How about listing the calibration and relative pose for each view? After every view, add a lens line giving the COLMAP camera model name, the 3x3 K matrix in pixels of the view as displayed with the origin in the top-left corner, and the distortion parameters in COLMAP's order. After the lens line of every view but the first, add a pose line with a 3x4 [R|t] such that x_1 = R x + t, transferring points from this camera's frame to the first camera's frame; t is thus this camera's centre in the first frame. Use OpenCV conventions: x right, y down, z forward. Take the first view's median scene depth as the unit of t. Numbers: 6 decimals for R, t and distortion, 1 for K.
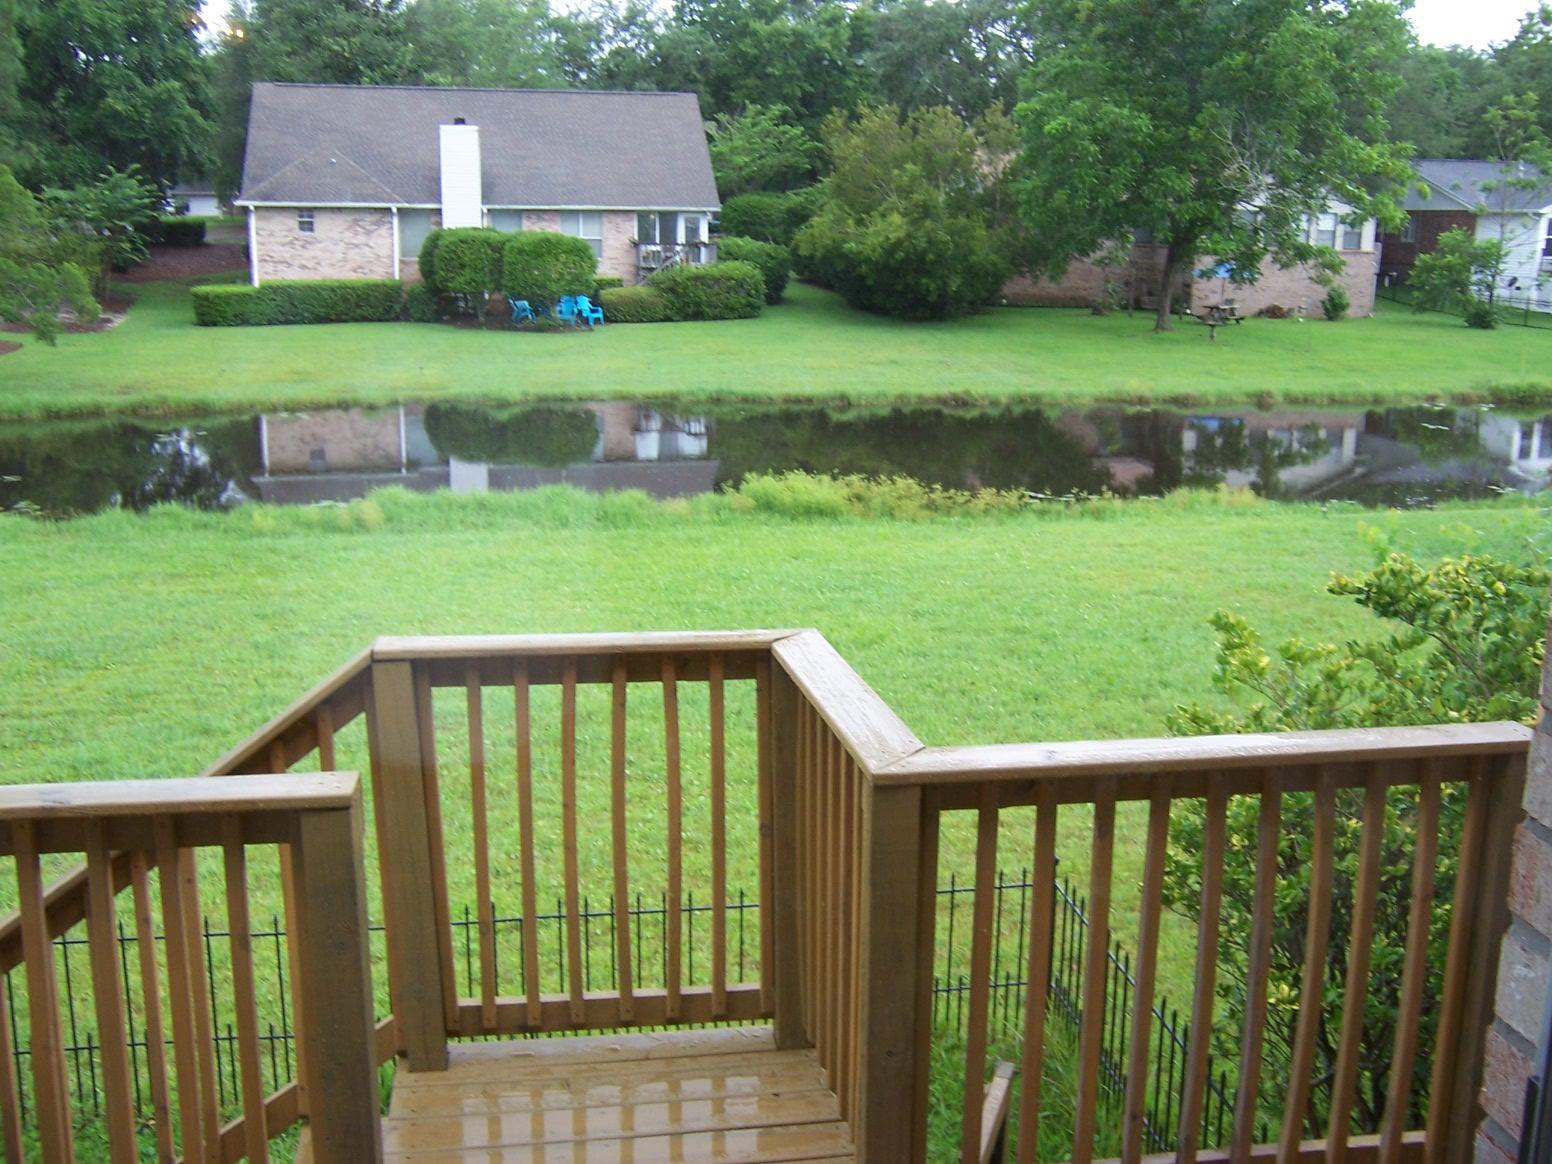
lens RADIAL K [[1558.1, 0, 776.0], [0, 1558.1, 582.0], [0, 0, 1]] dist [-0.126367, 0.243556]
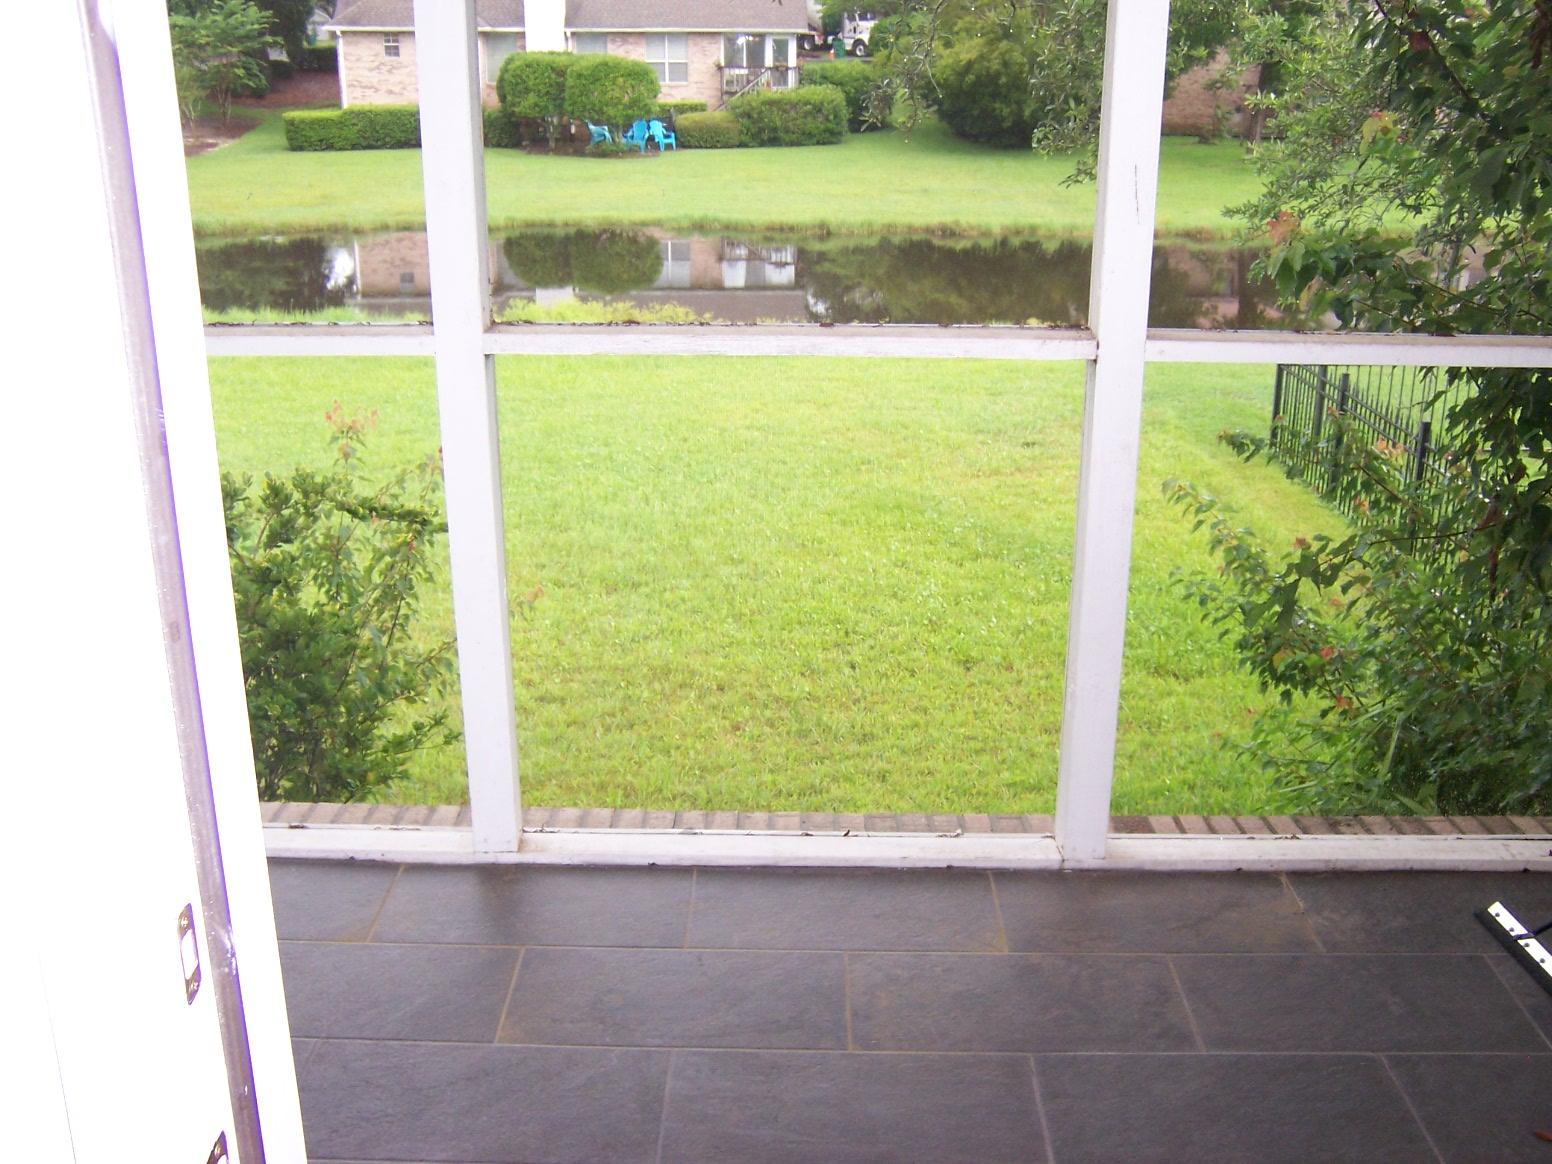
lens RADIAL K [[1558.1, 0, 776.0], [0, 1558.1, 582.0], [0, 0, 1]] dist [-0.126367, 0.243556]
pose [[0.985011, 0.049183, -0.165334, 0.129165], [-0.031327, 0.993556, 0.108924, -0.000888], [0.169626, -0.102112, 0.980204, 0.011984]]
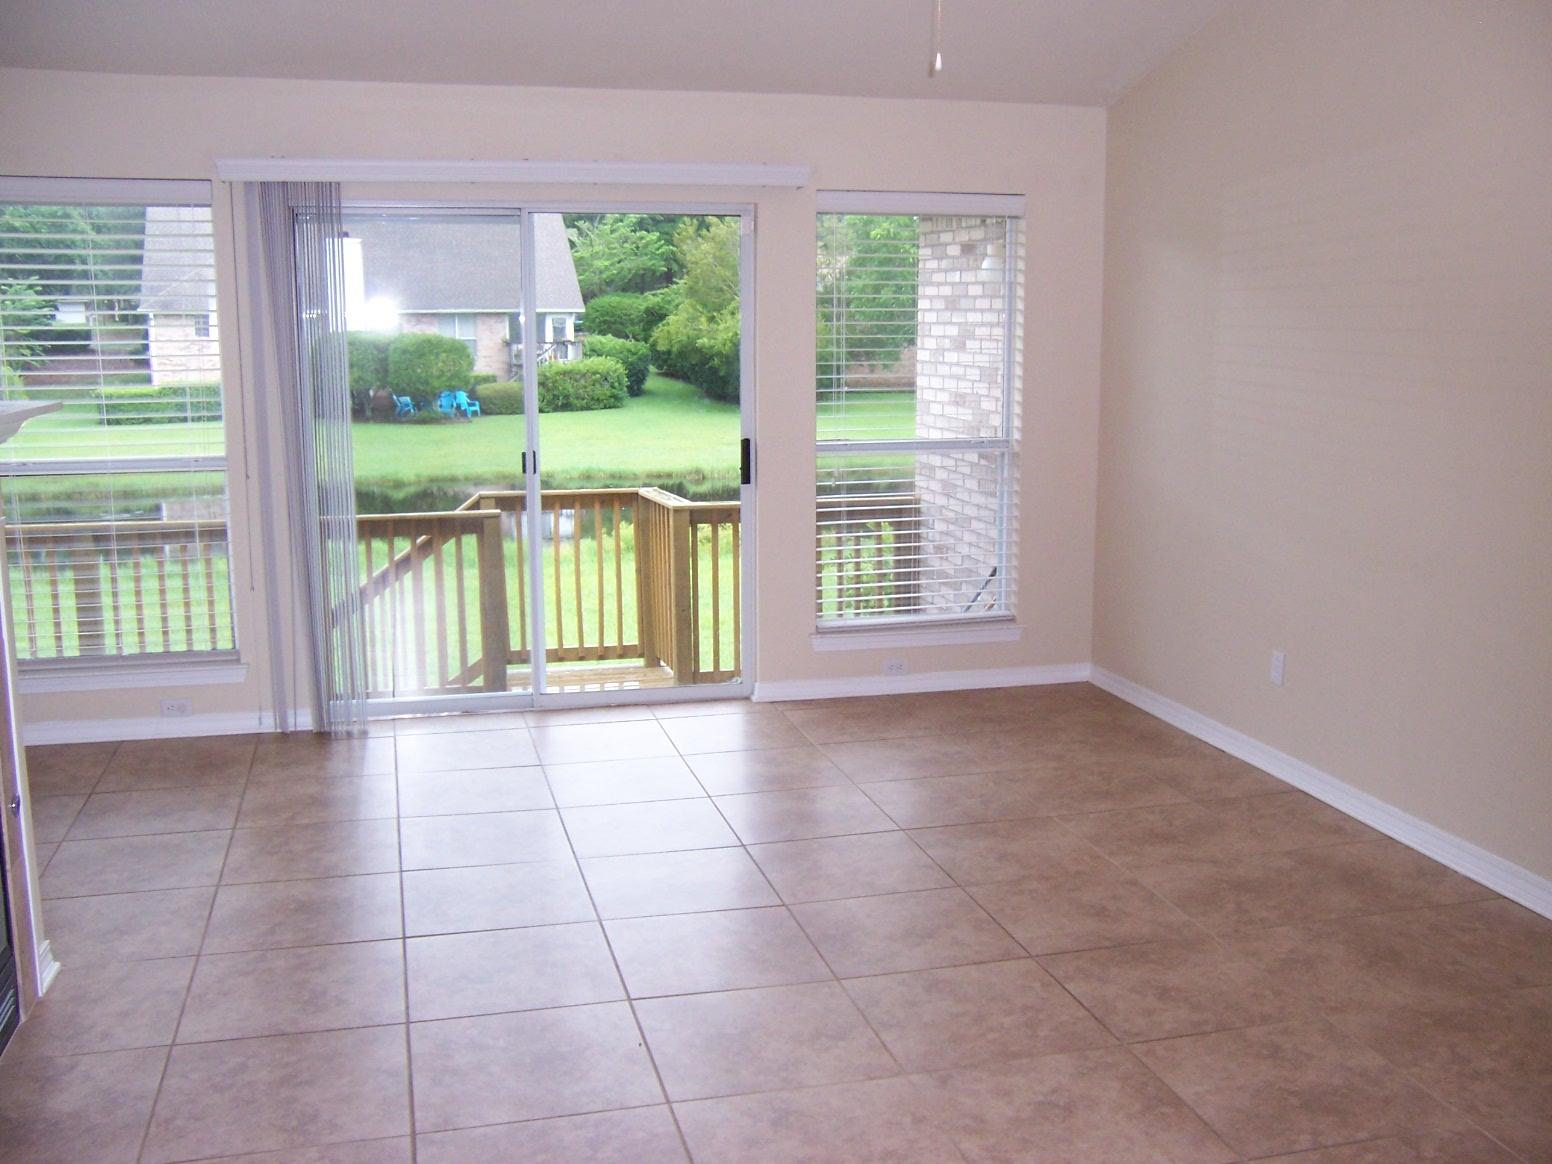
lens RADIAL K [[1558.1, 0, 776.0], [0, 1558.1, 582.0], [0, 0, 1]] dist [-0.126367, 0.243556]
pose [[0.995930, -0.029791, 0.085067, 0.000066], [0.034902, 0.997633, -0.059243, 0.022578], [-0.083101, 0.061971, 0.994612, -0.098498]]
